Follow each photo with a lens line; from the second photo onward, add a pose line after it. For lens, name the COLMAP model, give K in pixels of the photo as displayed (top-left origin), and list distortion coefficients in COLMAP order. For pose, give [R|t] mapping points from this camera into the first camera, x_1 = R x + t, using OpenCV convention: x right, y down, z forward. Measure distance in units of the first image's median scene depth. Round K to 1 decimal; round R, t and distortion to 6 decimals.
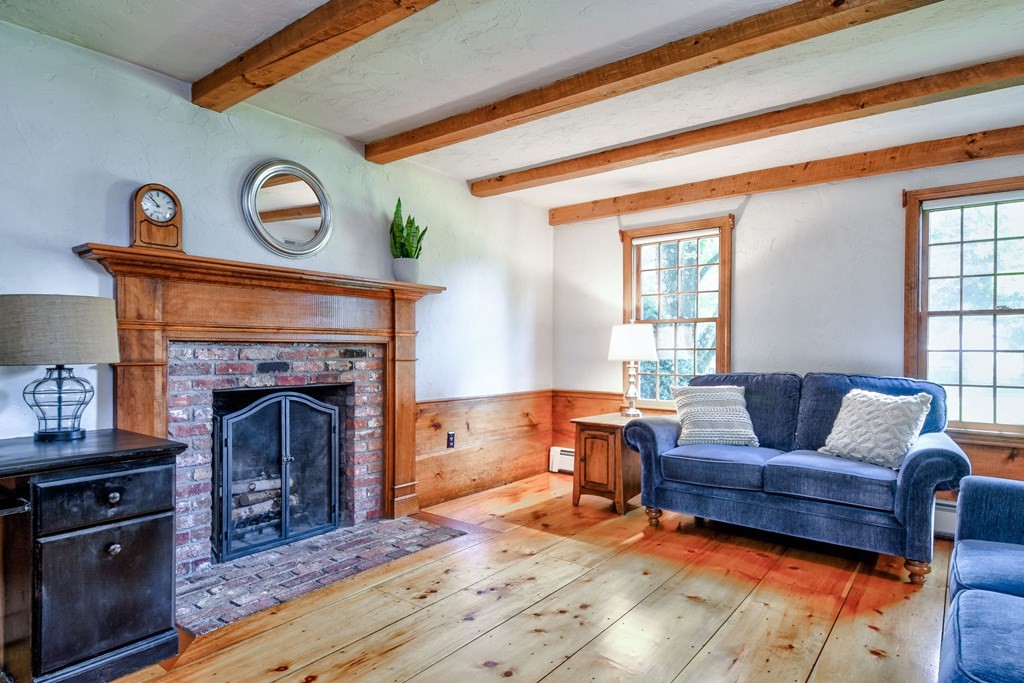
lens RADIAL K [[571.6, 0, 511.5], [0, 571.6, 352.3], [0, 0, 1]] dist [0.051077, -0.022803]
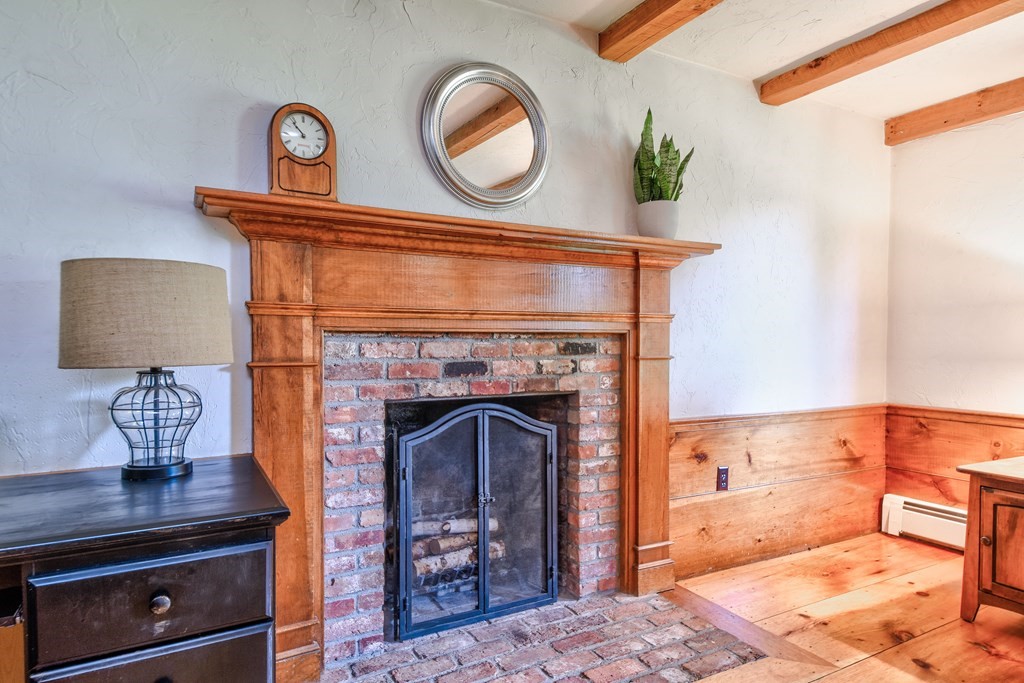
lens RADIAL K [[571.6, 0, 490.6], [0, 571.6, 362.7], [0, 0, 1]] dist [0.051077, -0.022803]
pose [[0.906818, 0.011345, -0.421369, -0.078433], [0.001566, 0.999540, 0.030281, -0.001823], [0.421519, -0.028119, 0.906384, 0.321184]]
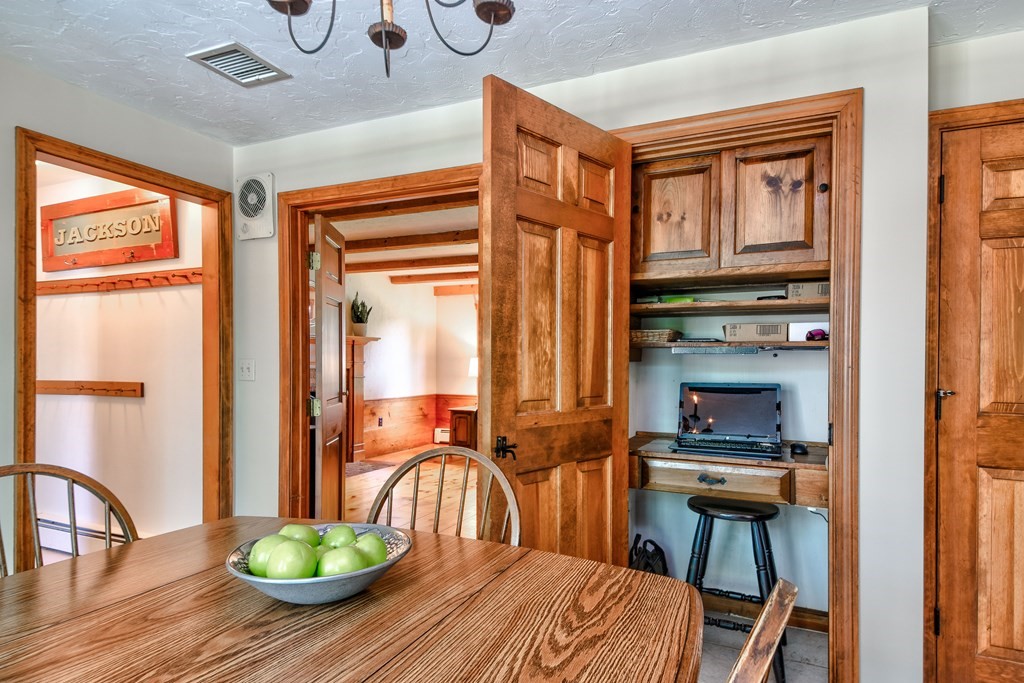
lens RADIAL K [[571.6, 0, 512.6], [0, 571.6, 352.7], [0, 0, 1]] dist [0.051077, -0.022803]
pose [[0.974443, 0.001751, 0.224627, -0.120045], [0.003762, 0.999702, -0.024112, -0.020449], [-0.224602, 0.024341, 0.974147, -0.945899]]
